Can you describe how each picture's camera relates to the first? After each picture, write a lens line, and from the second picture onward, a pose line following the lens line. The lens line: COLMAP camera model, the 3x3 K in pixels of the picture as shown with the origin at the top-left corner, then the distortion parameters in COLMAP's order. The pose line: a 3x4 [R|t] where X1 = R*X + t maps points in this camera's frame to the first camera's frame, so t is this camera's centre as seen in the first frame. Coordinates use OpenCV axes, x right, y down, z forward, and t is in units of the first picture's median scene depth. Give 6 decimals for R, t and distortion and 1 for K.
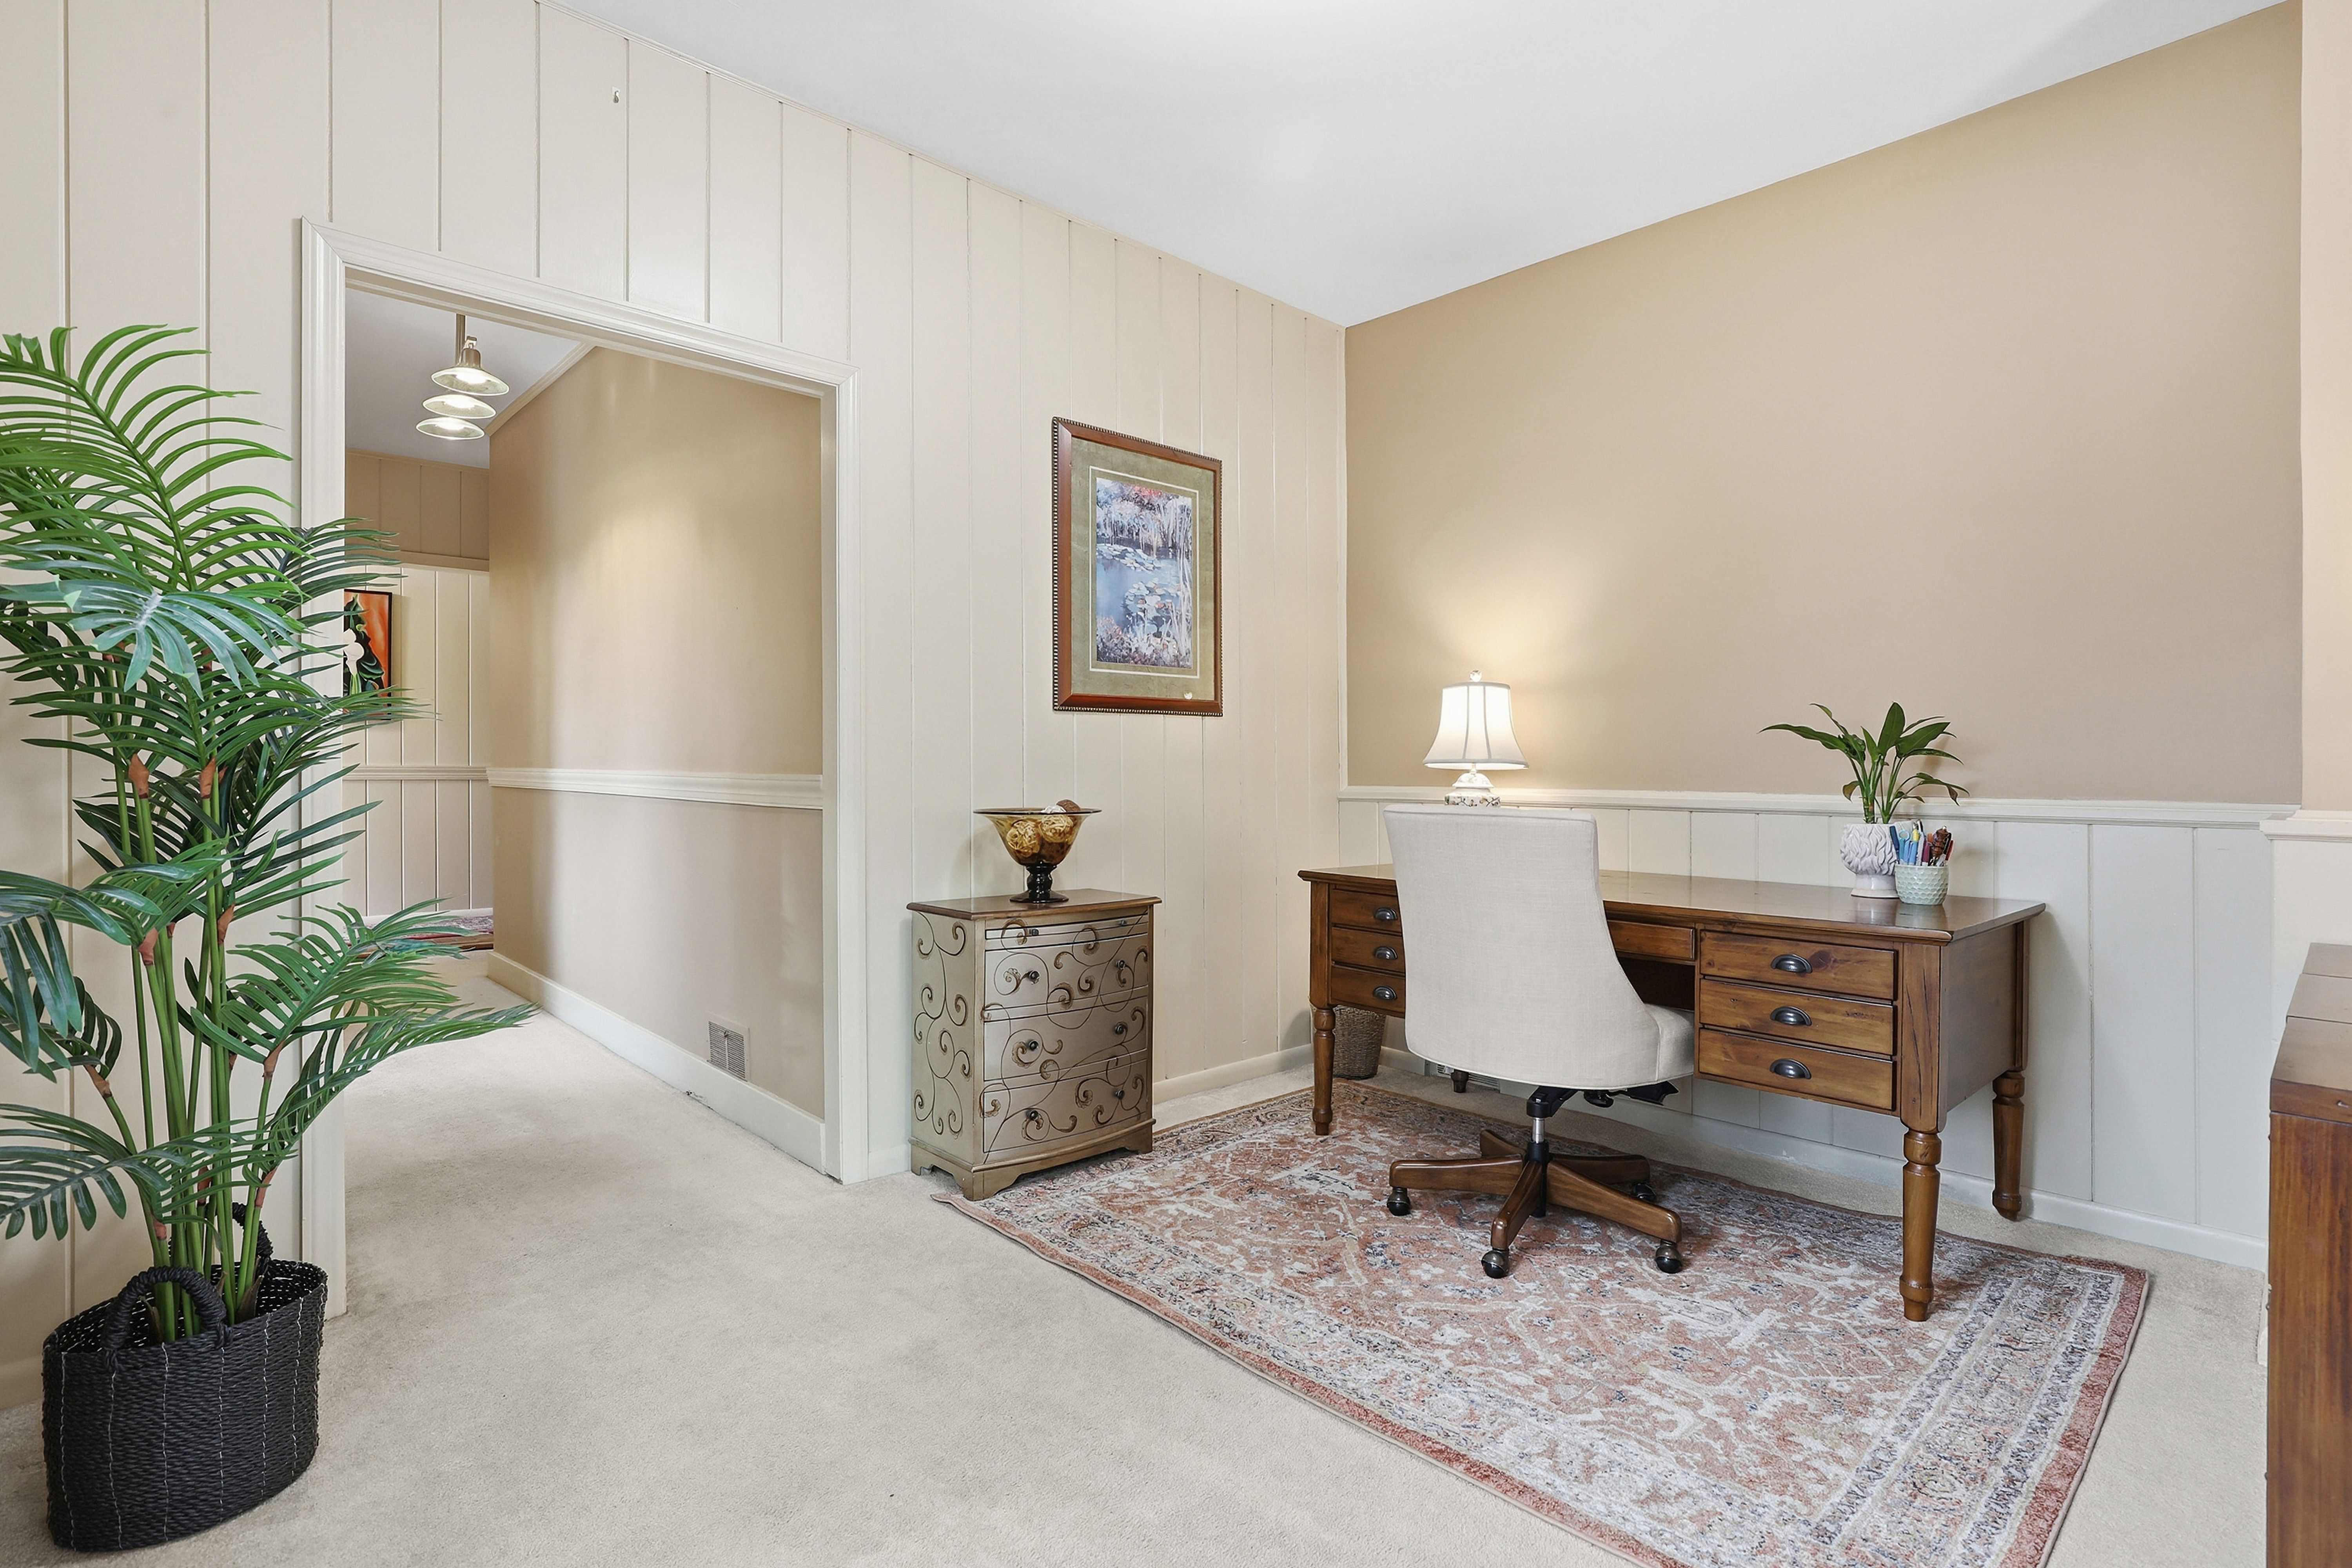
lens RADIAL K [[1107.5, 0, 1170.7], [0, 1107.5, 776.4], [0, 0, 1]] dist [-0.002136, -0.000121]
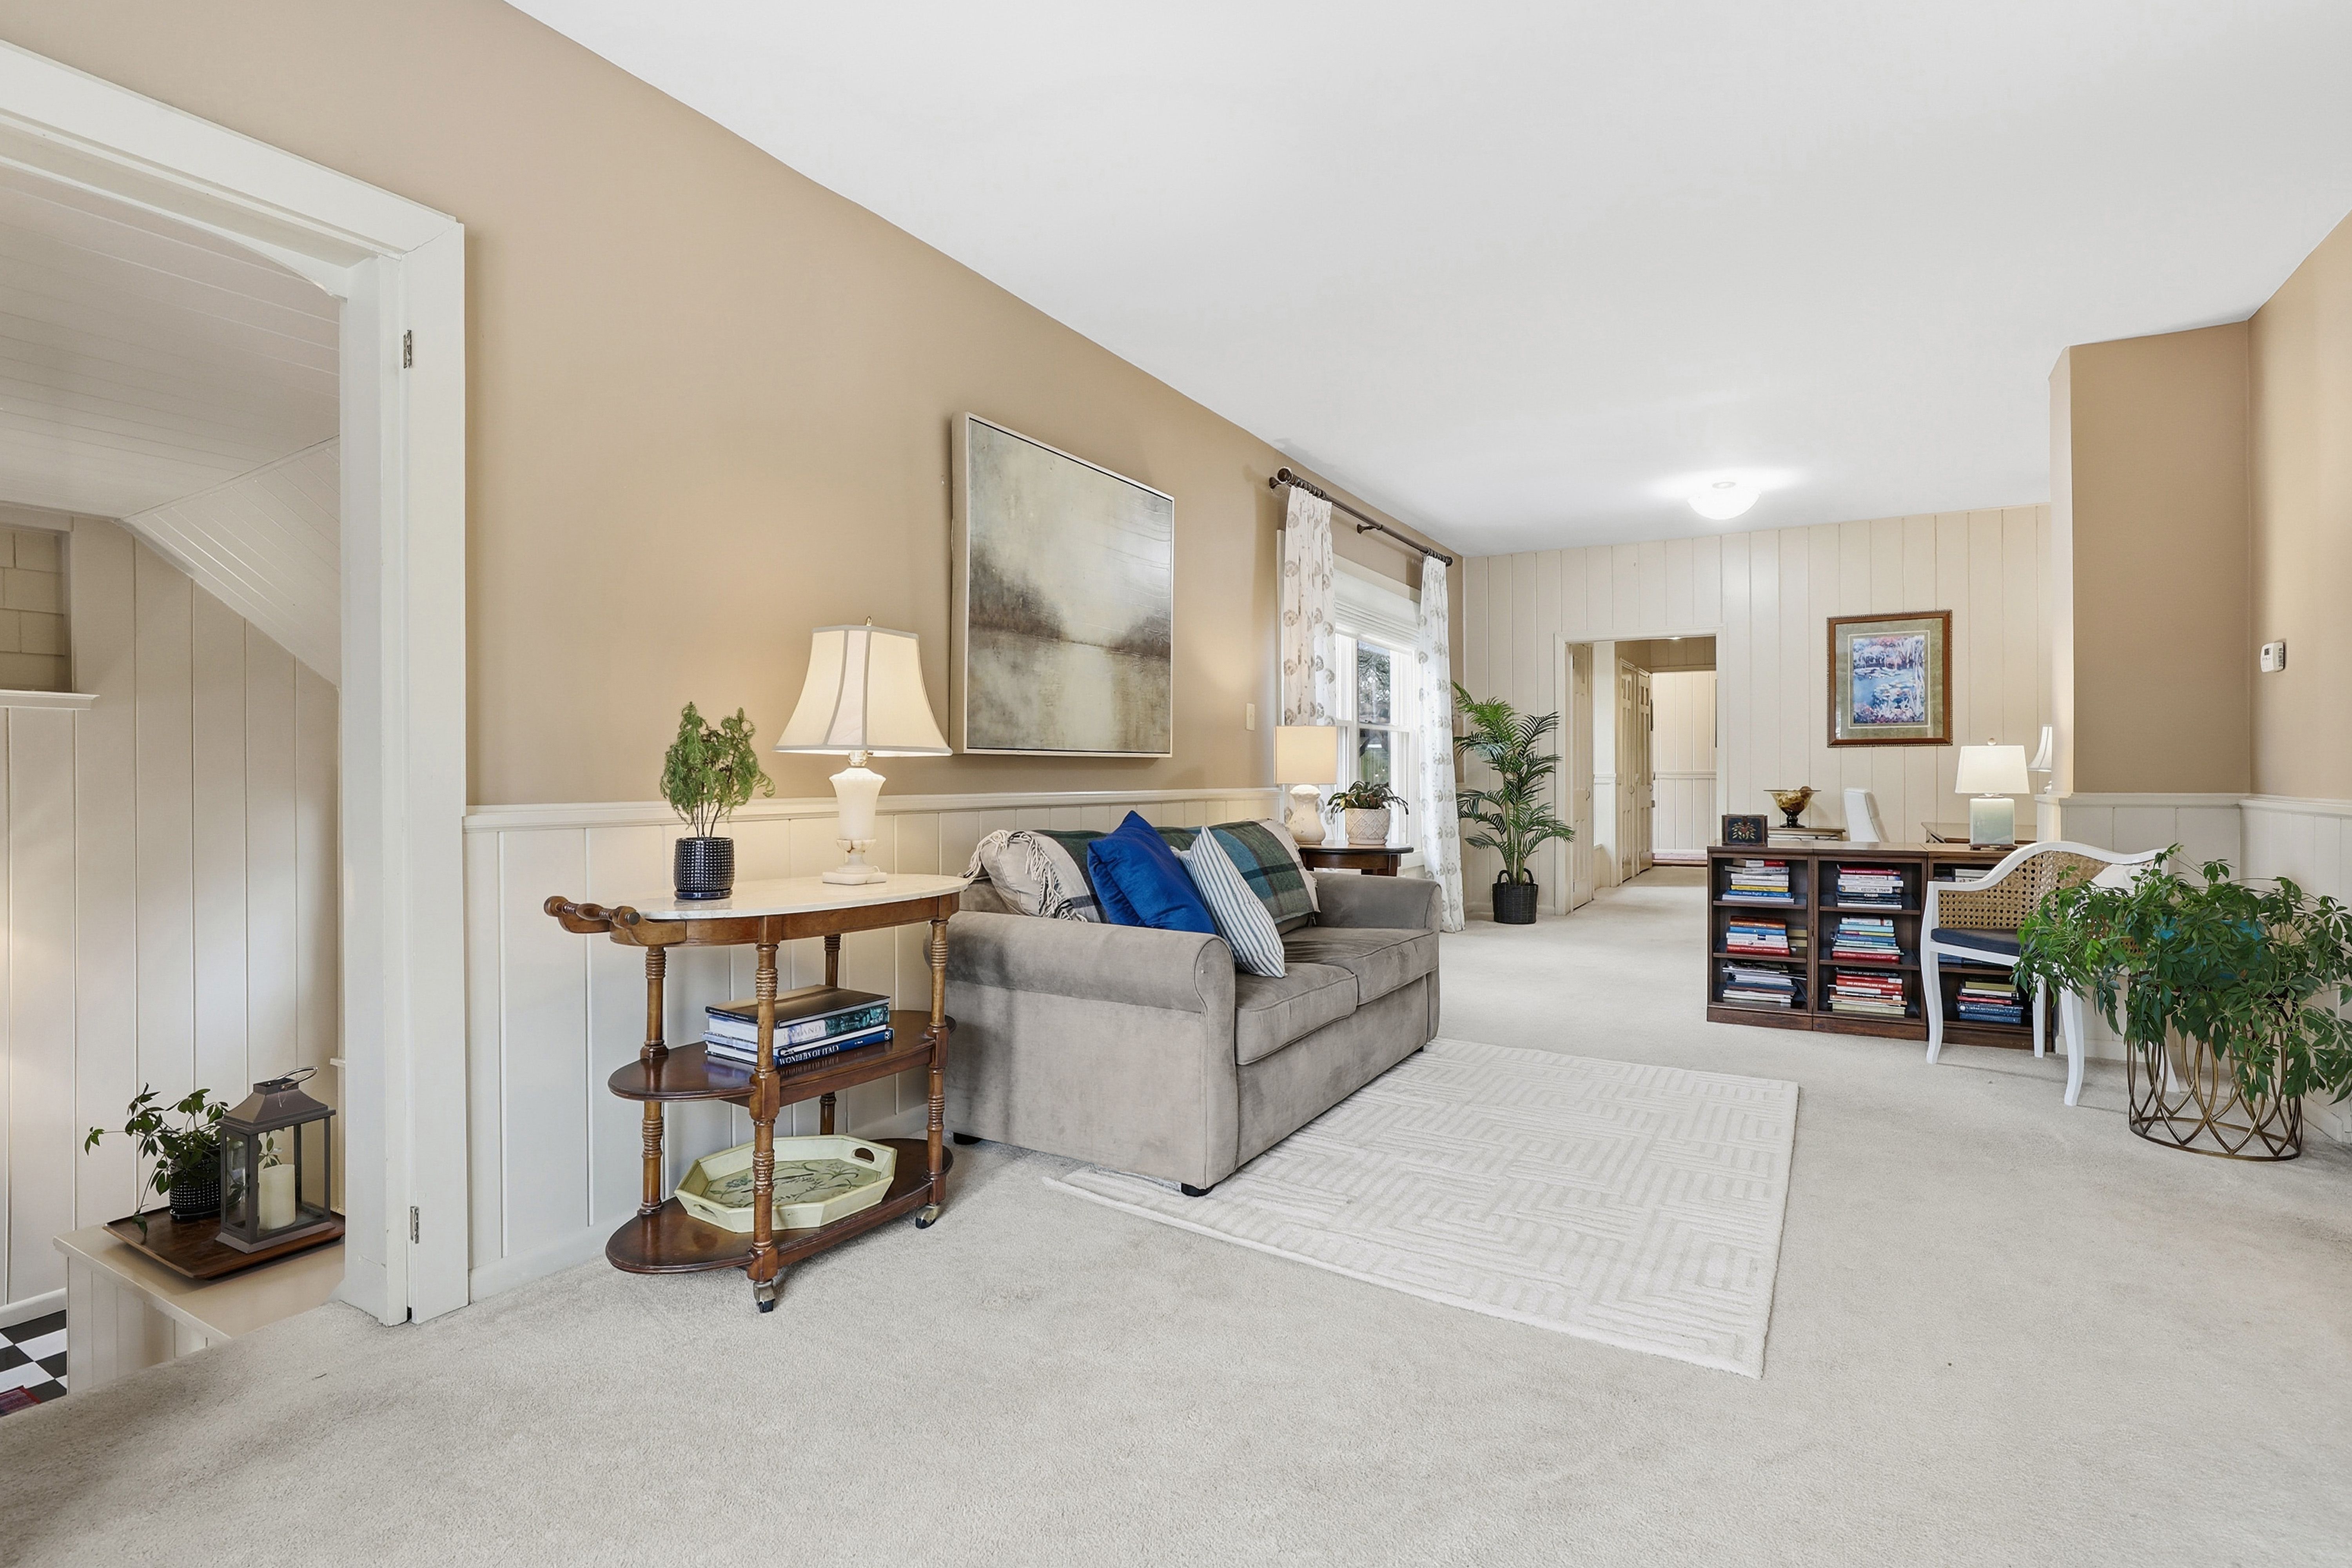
lens RADIAL K [[1087.8, 0, 1175.2], [0, 1087.8, 778.0], [0, 0, 1]] dist [-0.023874, 0.006216]
pose [[0.290758, 0.006007, -0.956778, 1.515427], [-0.007393, 0.999965, 0.004032, 0.003350], [0.956768, 0.005901, 0.290792, -0.851626]]
